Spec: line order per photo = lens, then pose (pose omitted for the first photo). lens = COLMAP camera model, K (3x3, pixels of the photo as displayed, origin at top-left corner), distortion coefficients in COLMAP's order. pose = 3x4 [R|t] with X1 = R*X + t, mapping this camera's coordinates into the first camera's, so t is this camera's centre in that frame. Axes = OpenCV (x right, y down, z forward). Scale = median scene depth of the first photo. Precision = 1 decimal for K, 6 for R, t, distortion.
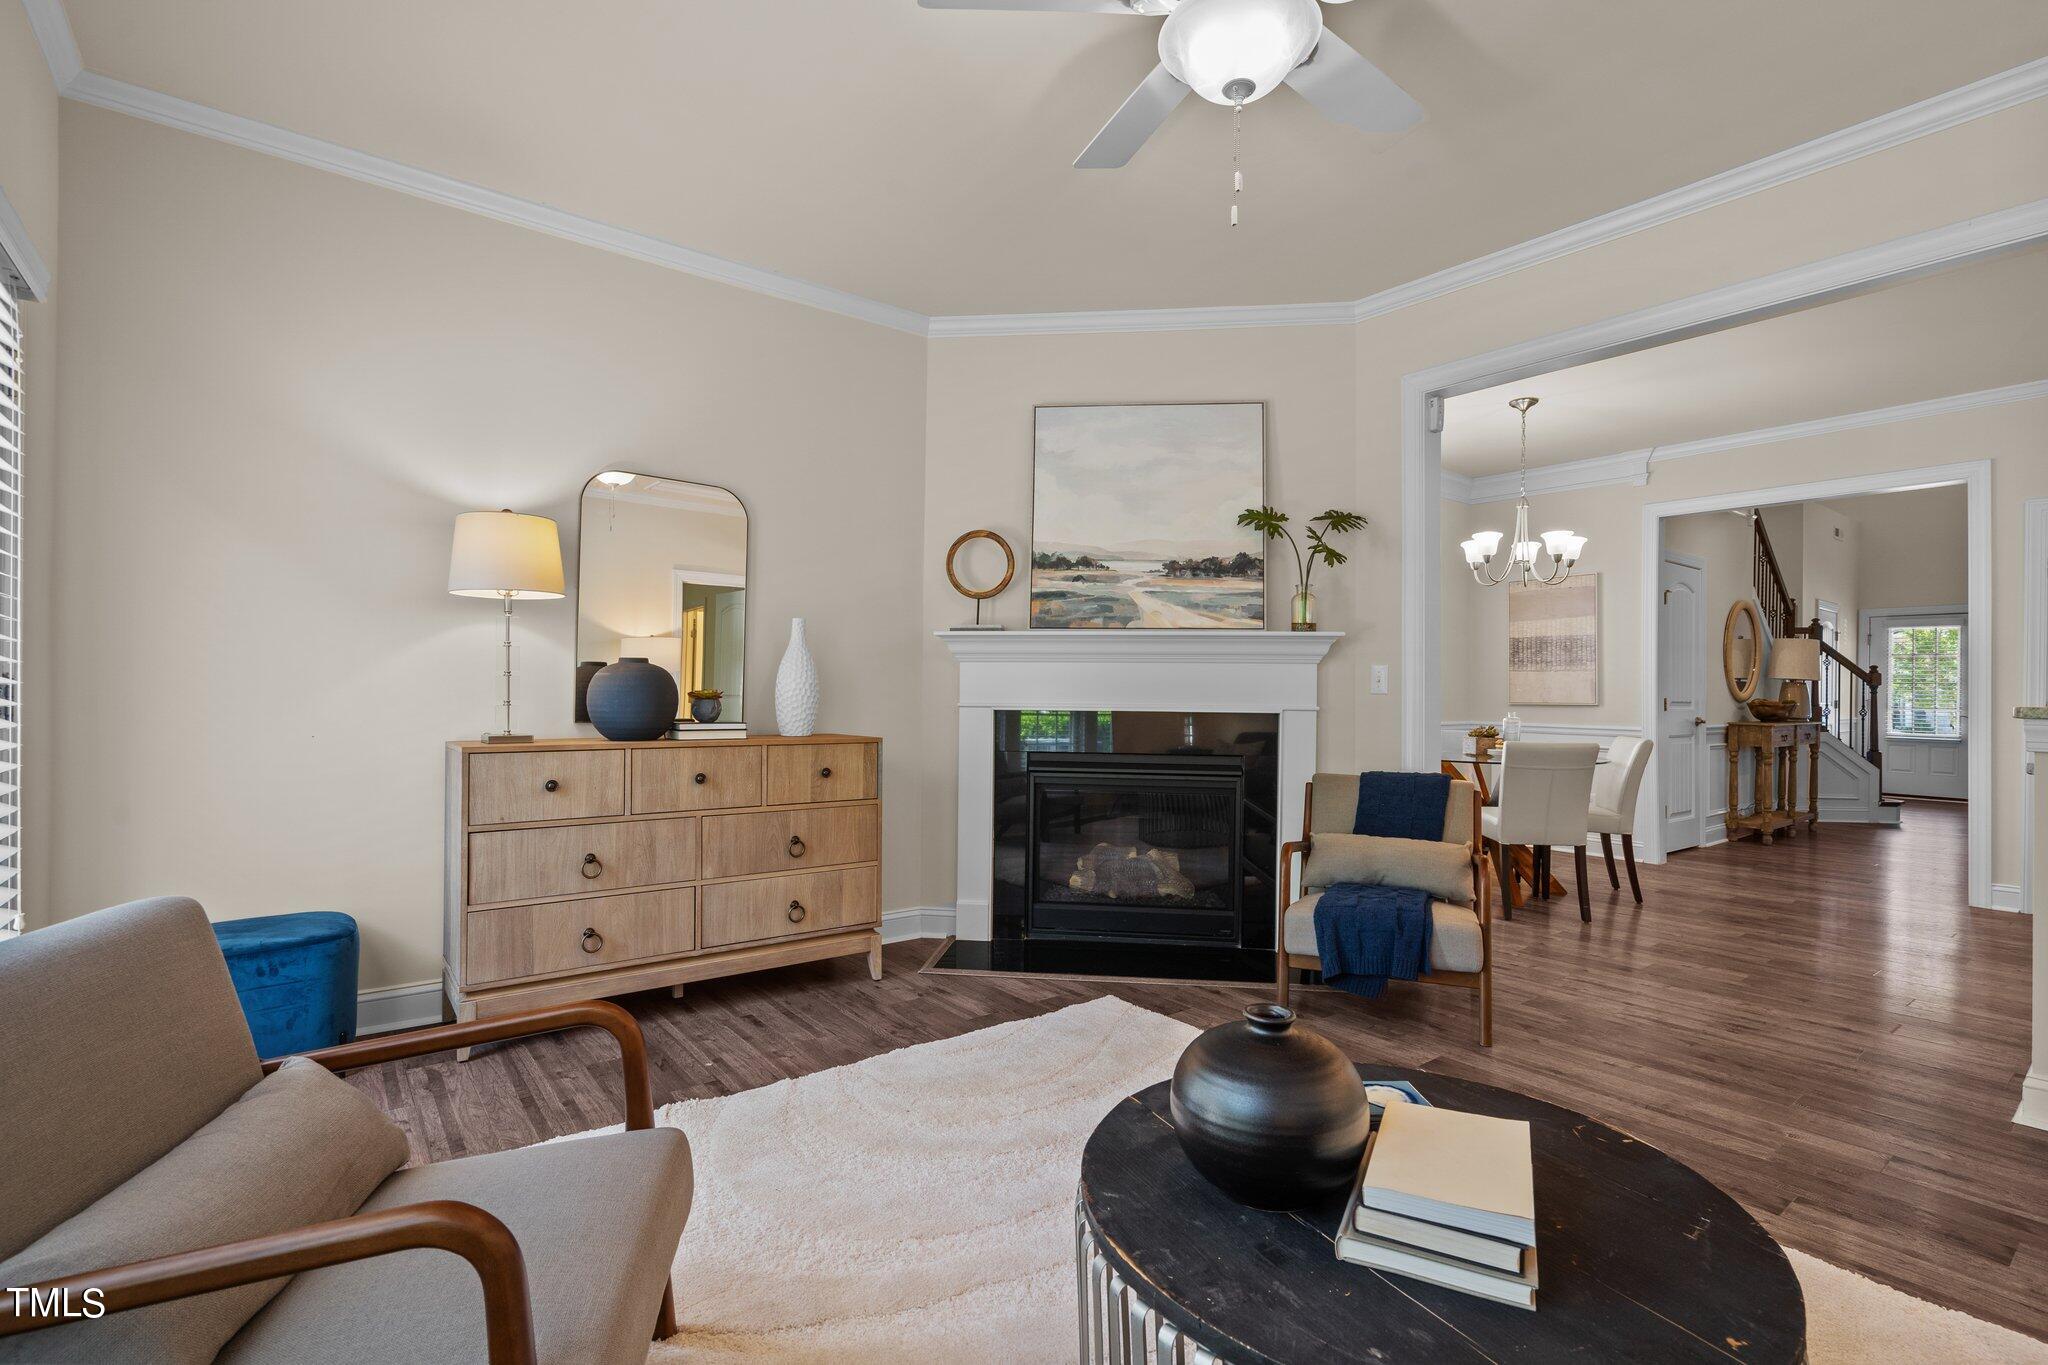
lens RADIAL K [[945.0, 0, 1025.9], [0, 945.0, 701.3], [0, 0, 1]] dist [-0.011985, 0.000190]
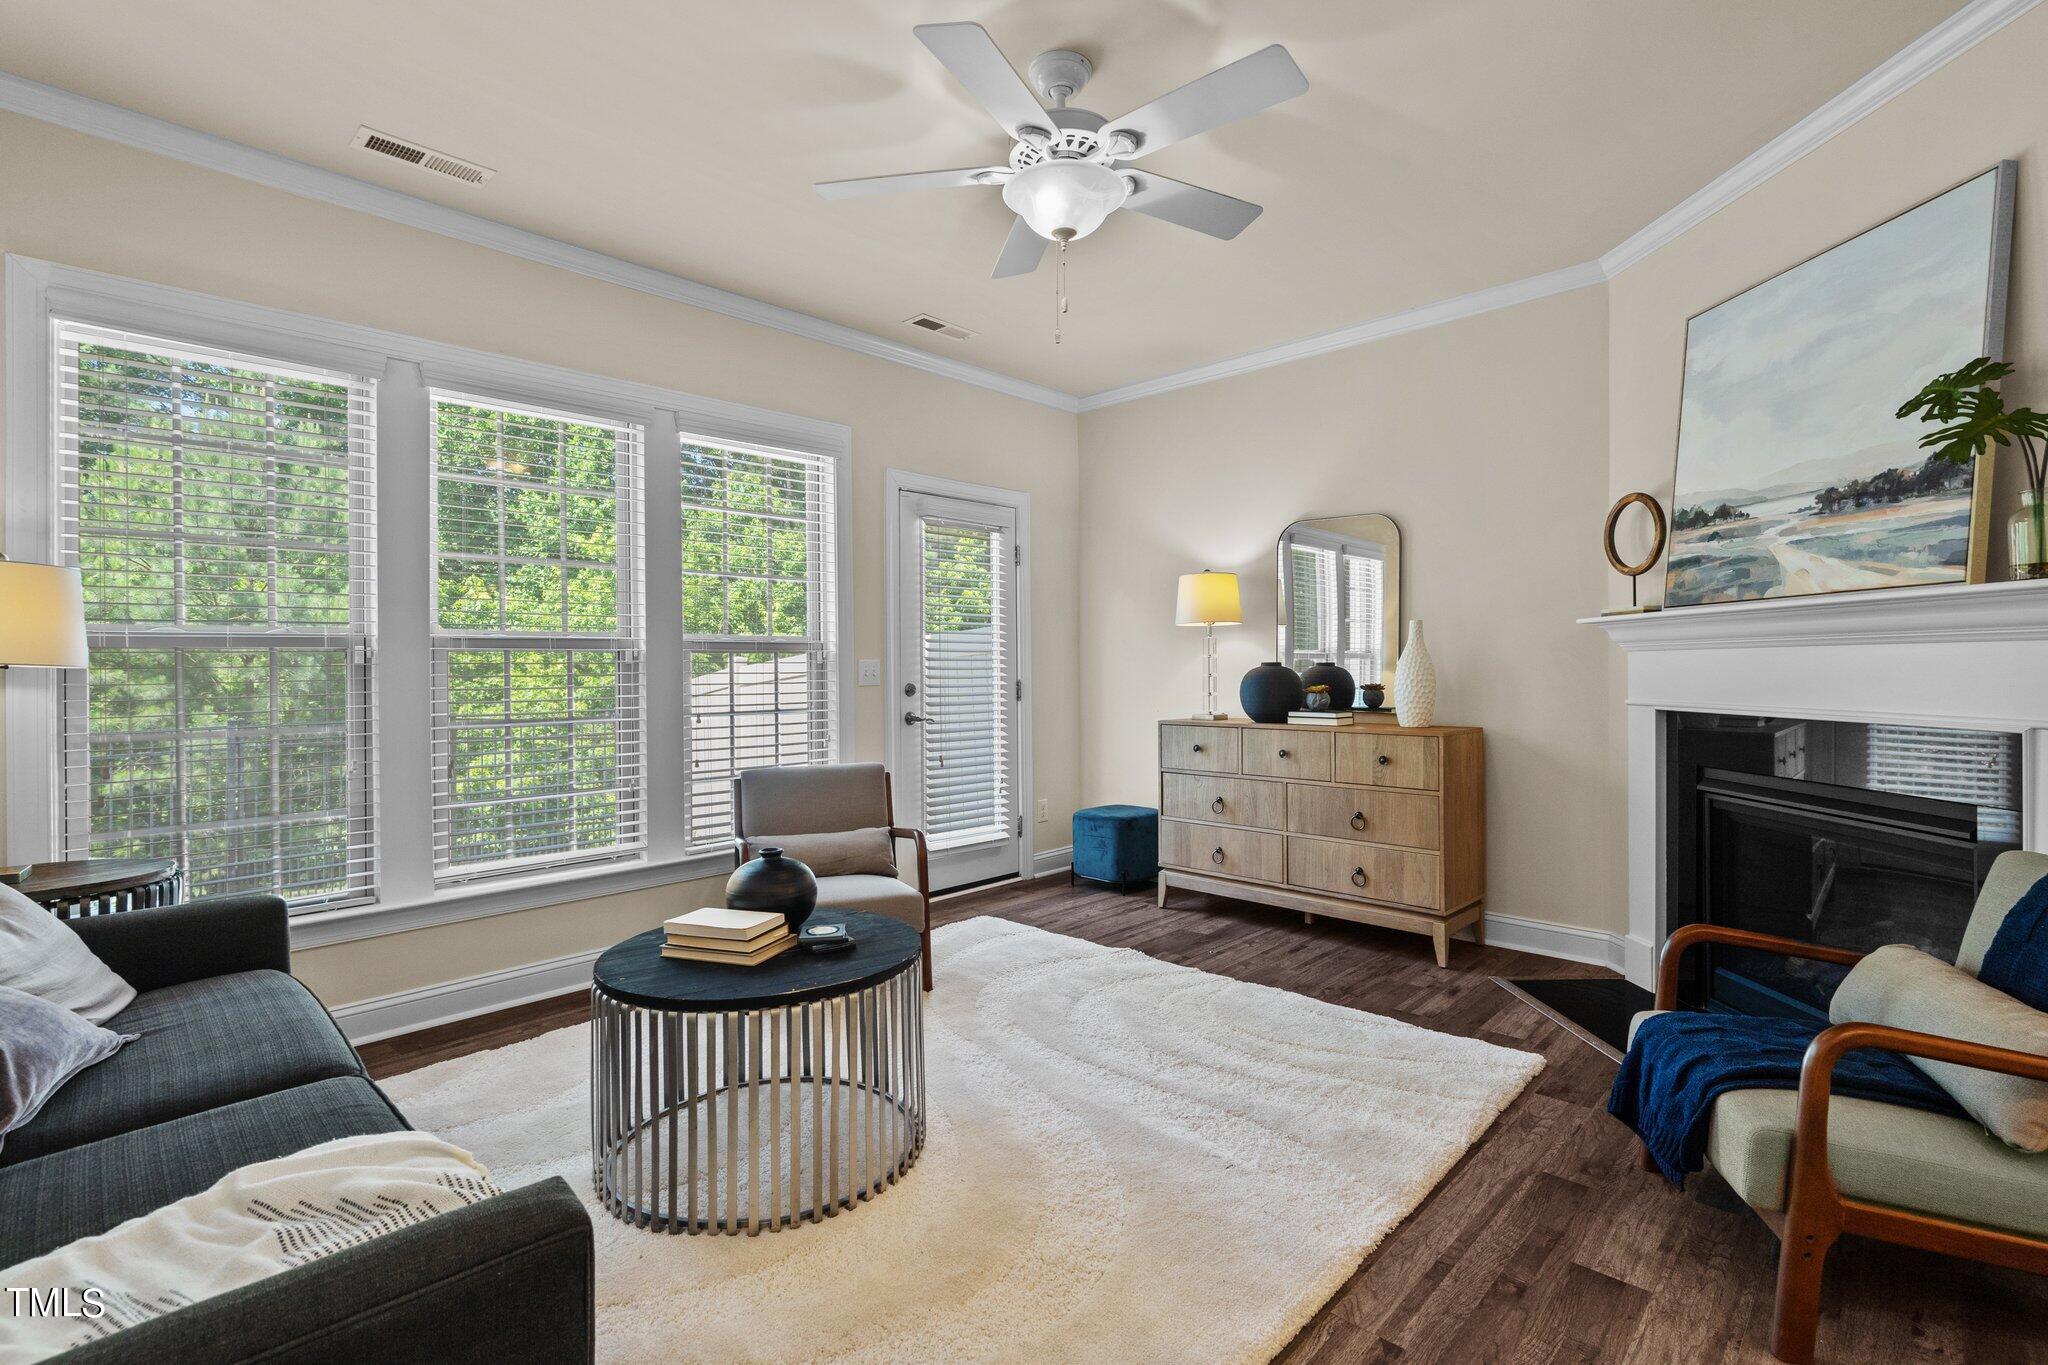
lens RADIAL K [[945.0, 0, 1030.7], [0, 945.0, 674.8], [0, 0, 1]] dist [-0.011985, 0.000190]
pose [[0.139105, -0.002447, -0.990275, 0.769149], [0.000571, 0.999997, -0.002391, -0.021243], [0.990277, -0.000233, 0.139106, 0.395553]]
